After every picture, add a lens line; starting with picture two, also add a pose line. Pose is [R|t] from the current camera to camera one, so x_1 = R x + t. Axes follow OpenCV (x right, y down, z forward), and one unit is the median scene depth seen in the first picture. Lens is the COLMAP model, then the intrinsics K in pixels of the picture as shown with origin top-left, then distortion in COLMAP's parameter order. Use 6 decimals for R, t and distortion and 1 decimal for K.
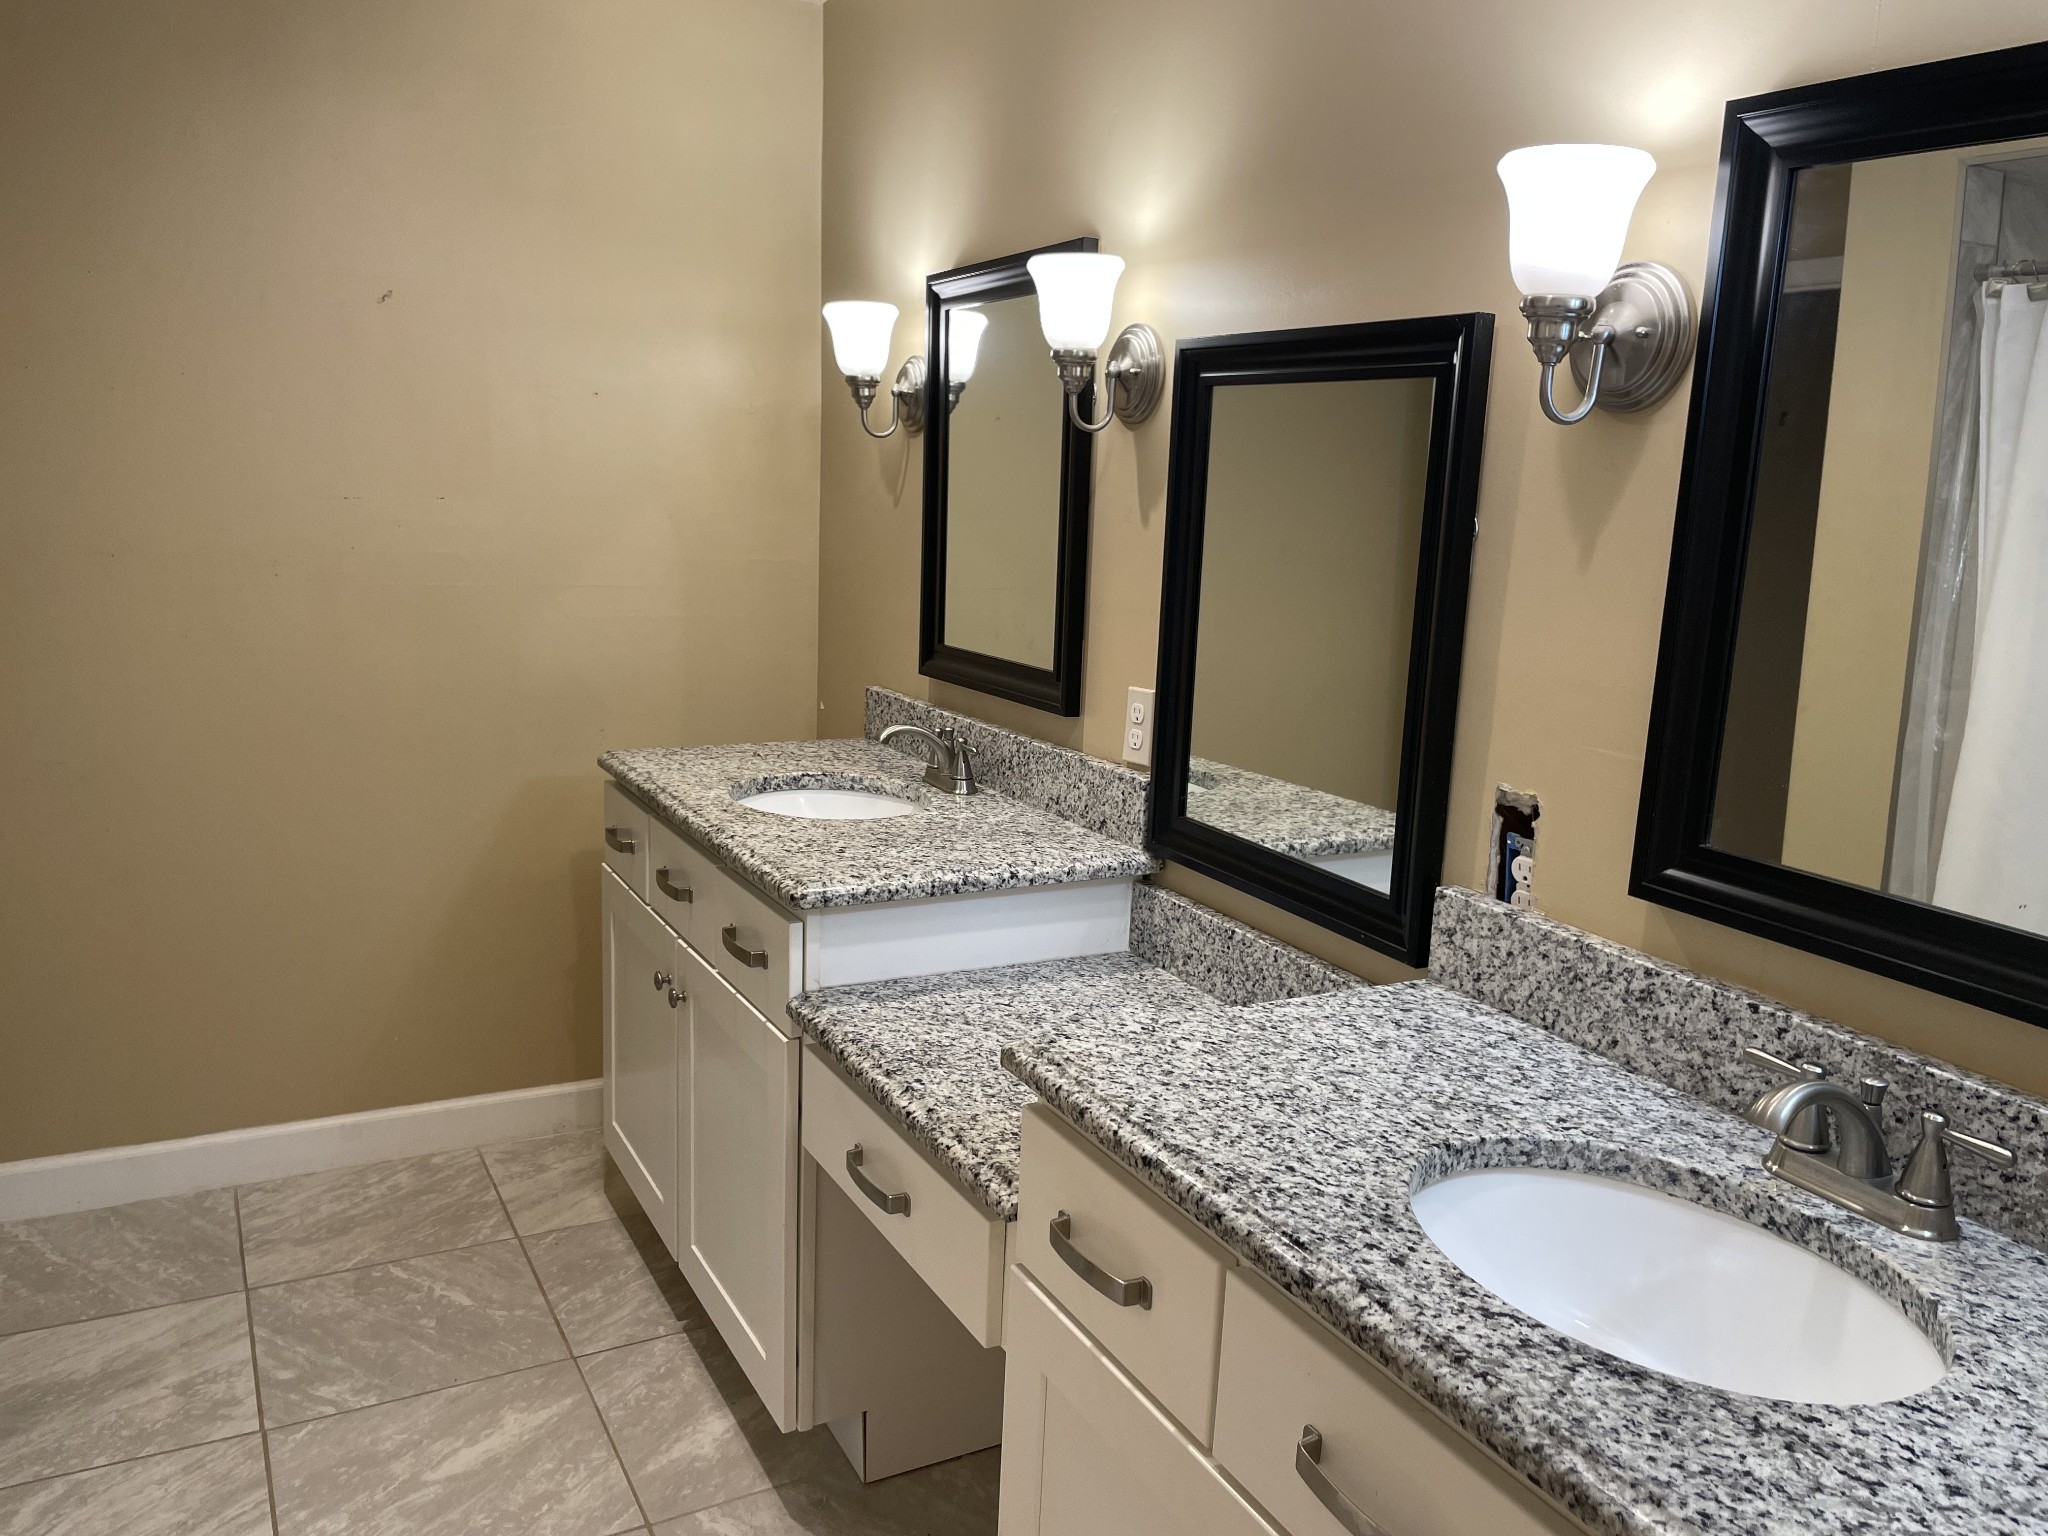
lens RADIAL K [[1562.1, 0, 1012.2], [0, 1562.1, 755.8], [0, 0, 1]] dist [0.094756, -0.121630]
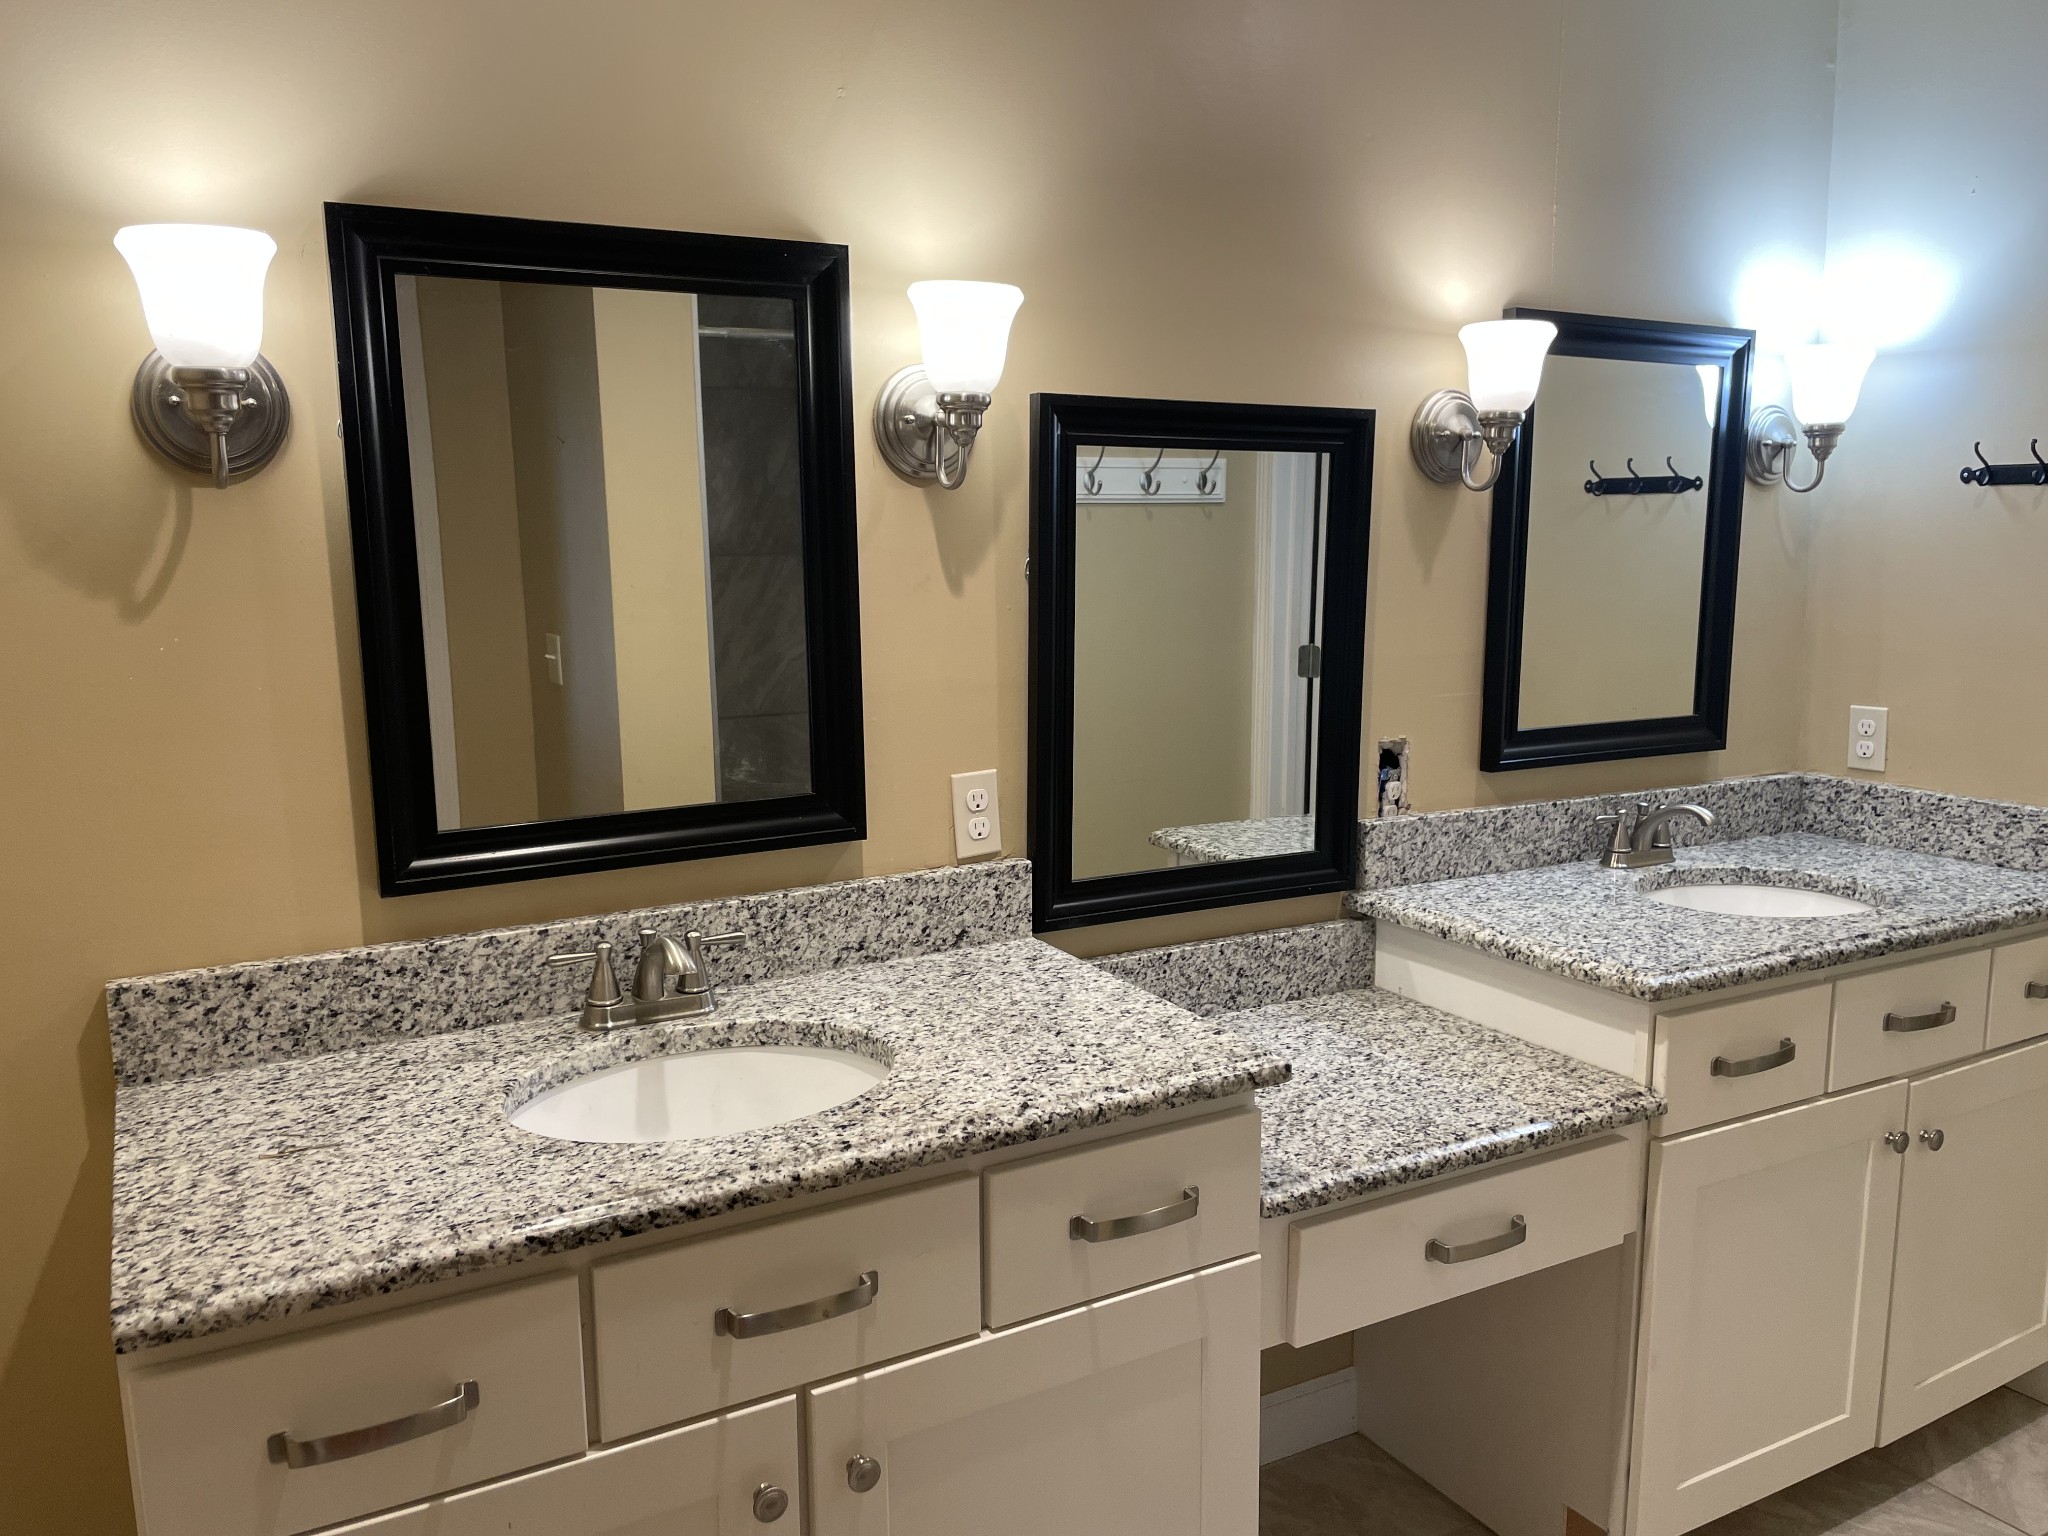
lens RADIAL K [[1562.1, 0, 1012.2], [0, 1562.1, 755.8], [0, 0, 1]] dist [0.094756, -0.121630]
pose [[-0.024385, -0.181405, 0.983106, -1.121074], [0.184211, 0.965744, 0.182770, -0.297724], [-0.982584, 0.185556, 0.009868, 1.350414]]
